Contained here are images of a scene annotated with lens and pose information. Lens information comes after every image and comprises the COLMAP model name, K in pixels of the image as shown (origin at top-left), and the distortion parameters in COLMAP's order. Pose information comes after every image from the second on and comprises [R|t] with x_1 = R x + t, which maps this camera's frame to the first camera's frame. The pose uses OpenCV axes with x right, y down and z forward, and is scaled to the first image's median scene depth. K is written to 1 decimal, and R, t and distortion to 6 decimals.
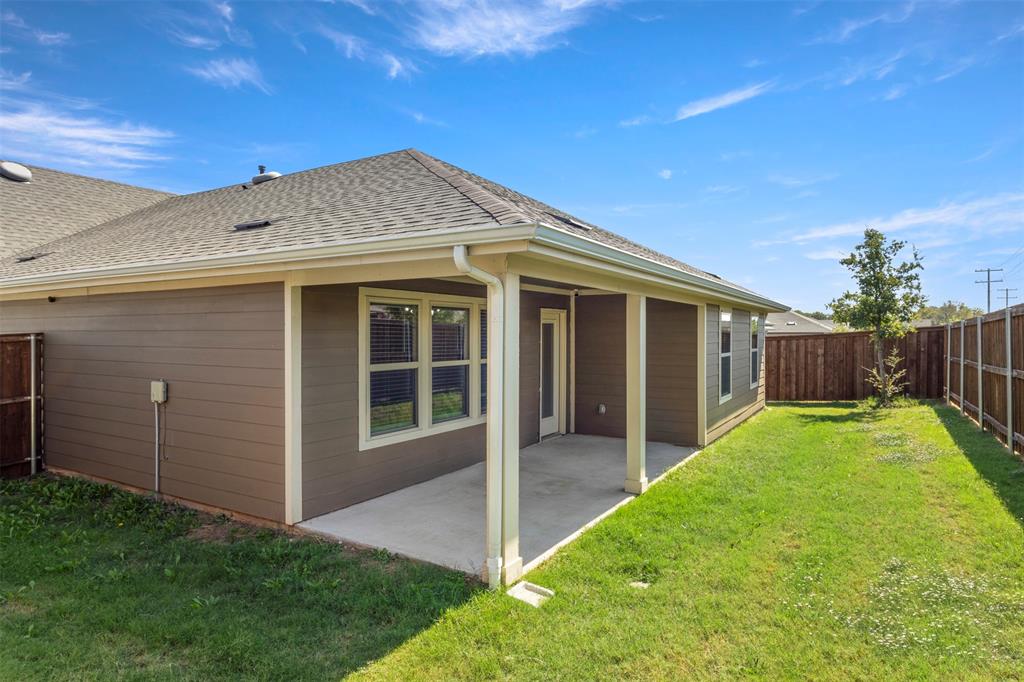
lens RADIAL K [[605.5, 0, 519.2], [0, 605.5, 340.1], [0, 0, 1]] dist [-0.003415, 0.001505]
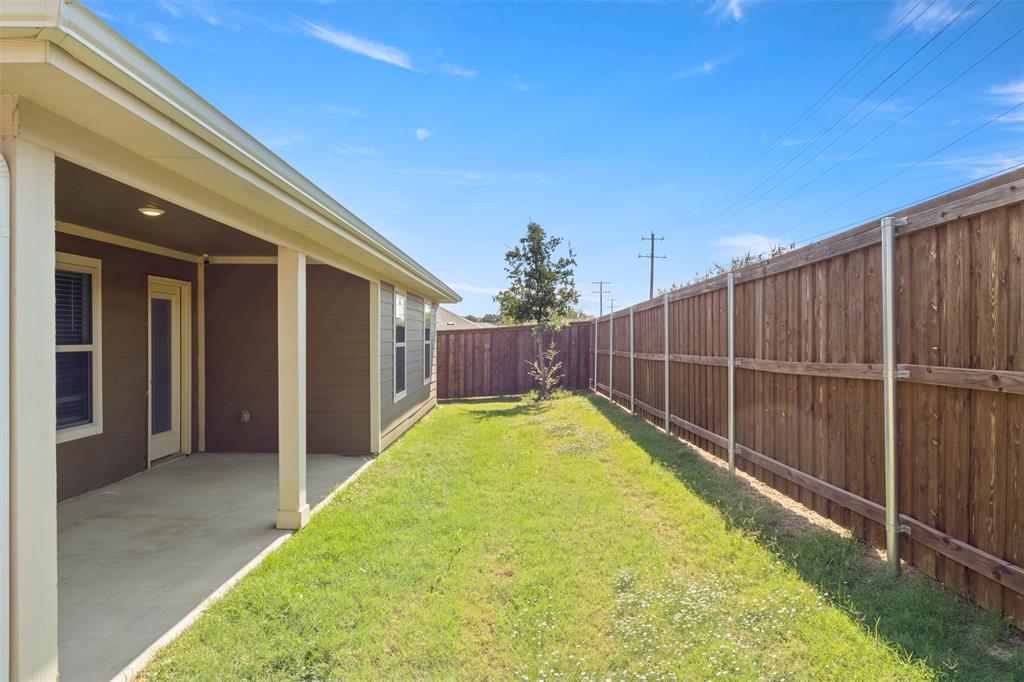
lens RADIAL K [[651.5, 0, 518.3], [0, 651.5, 343.4], [0, 0, 1]] dist [0.004391, 0.000115]
pose [[0.864452, -0.003669, 0.502702, 0.027308], [0.001498, 0.999988, 0.004722, 0.023166], [-0.502713, -0.003329, 0.864447, 0.148835]]
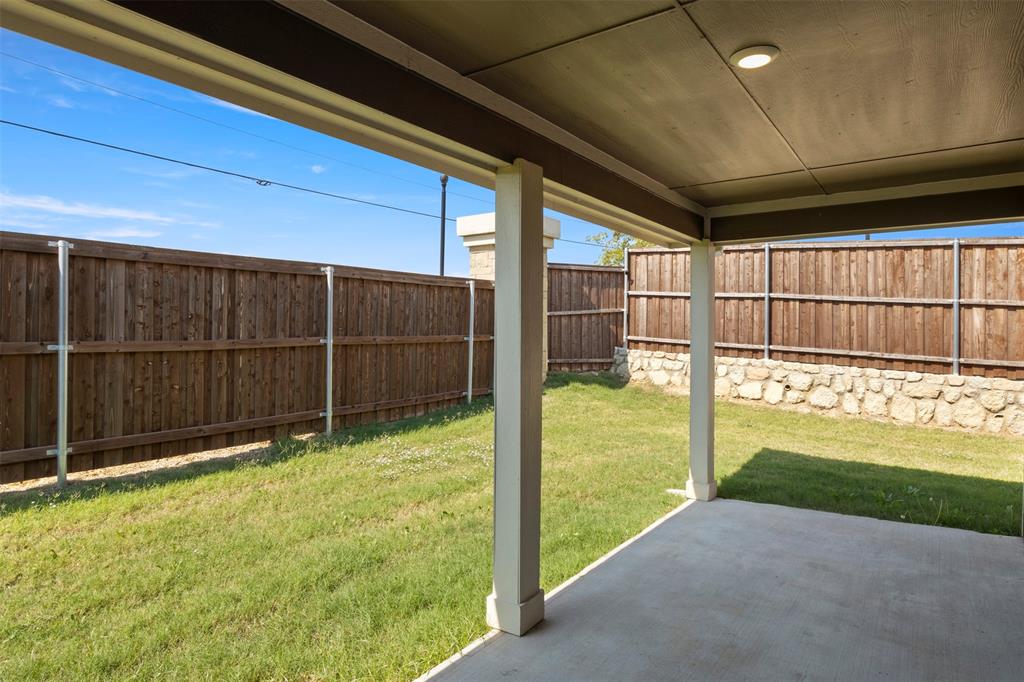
lens RADIAL K [[605.5, 0, 514.8], [0, 605.5, 339.1], [0, 0, 1]] dist [-0.003415, 0.001505]
pose [[-0.996710, -0.002705, 0.081002, 0.116025], [-0.001643, 0.999912, 0.013168, 0.029424], [-0.081031, 0.012992, -0.996627, 1.040772]]
